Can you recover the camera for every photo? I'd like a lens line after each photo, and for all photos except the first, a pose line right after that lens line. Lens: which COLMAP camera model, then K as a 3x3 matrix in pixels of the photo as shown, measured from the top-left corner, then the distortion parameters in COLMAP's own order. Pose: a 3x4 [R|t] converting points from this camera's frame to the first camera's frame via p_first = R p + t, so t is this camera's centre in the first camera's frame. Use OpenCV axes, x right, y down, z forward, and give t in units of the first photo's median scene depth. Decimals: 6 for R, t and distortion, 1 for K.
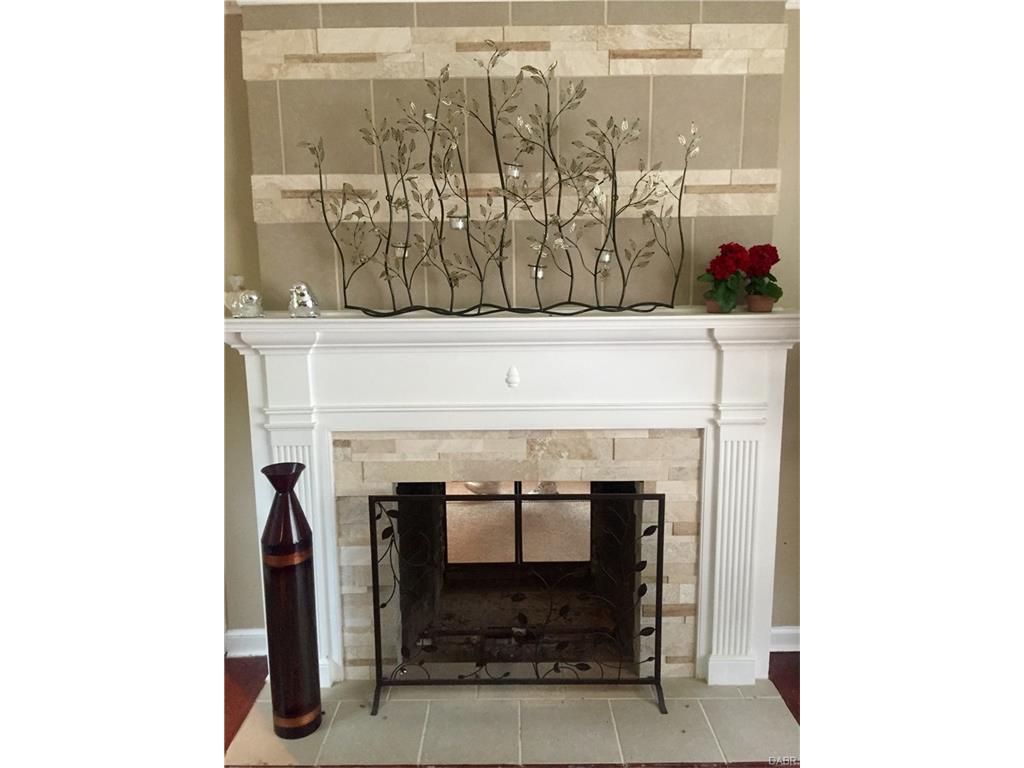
lens RADIAL K [[884.8, 0, 512.9], [0, 884.8, 411.2], [0, 0, 1]] dist [0.070497, -0.069577]
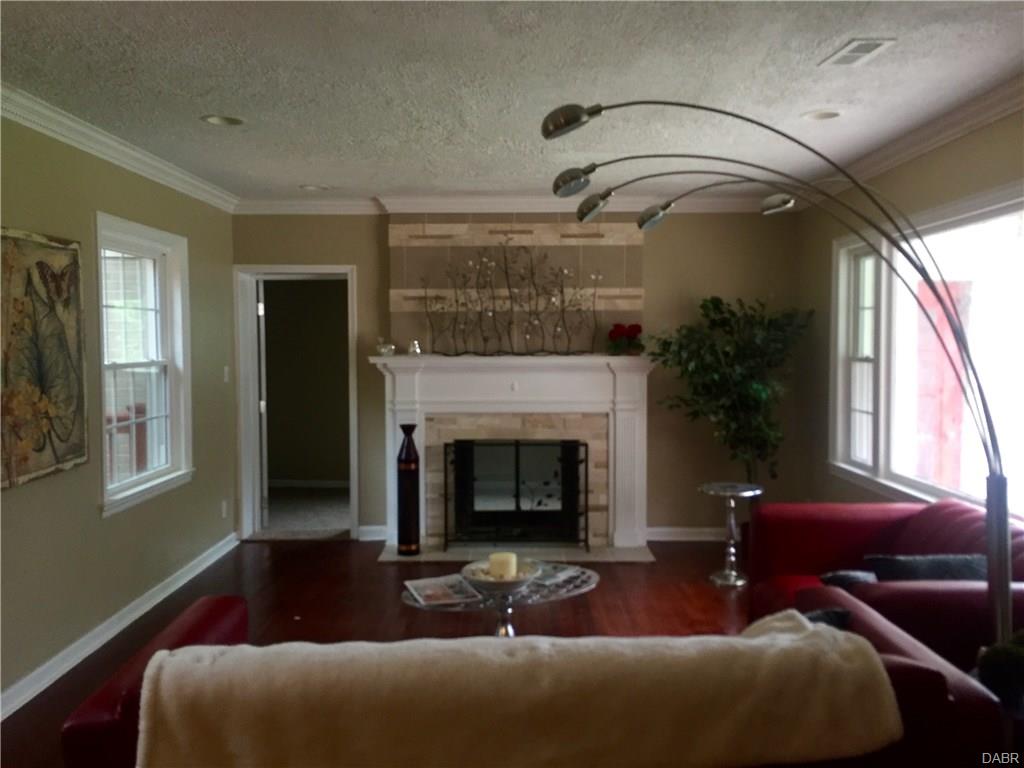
lens RADIAL K [[884.8, 0, 512.0], [0, 884.8, 381.2], [0, 0, 1]] dist [0.070497, -0.069577]
pose [[0.999915, 0.007766, -0.010450, 0.015749], [-0.008798, 0.994687, -0.102565, 0.163307], [0.009598, 0.102648, 0.994671, -1.062137]]
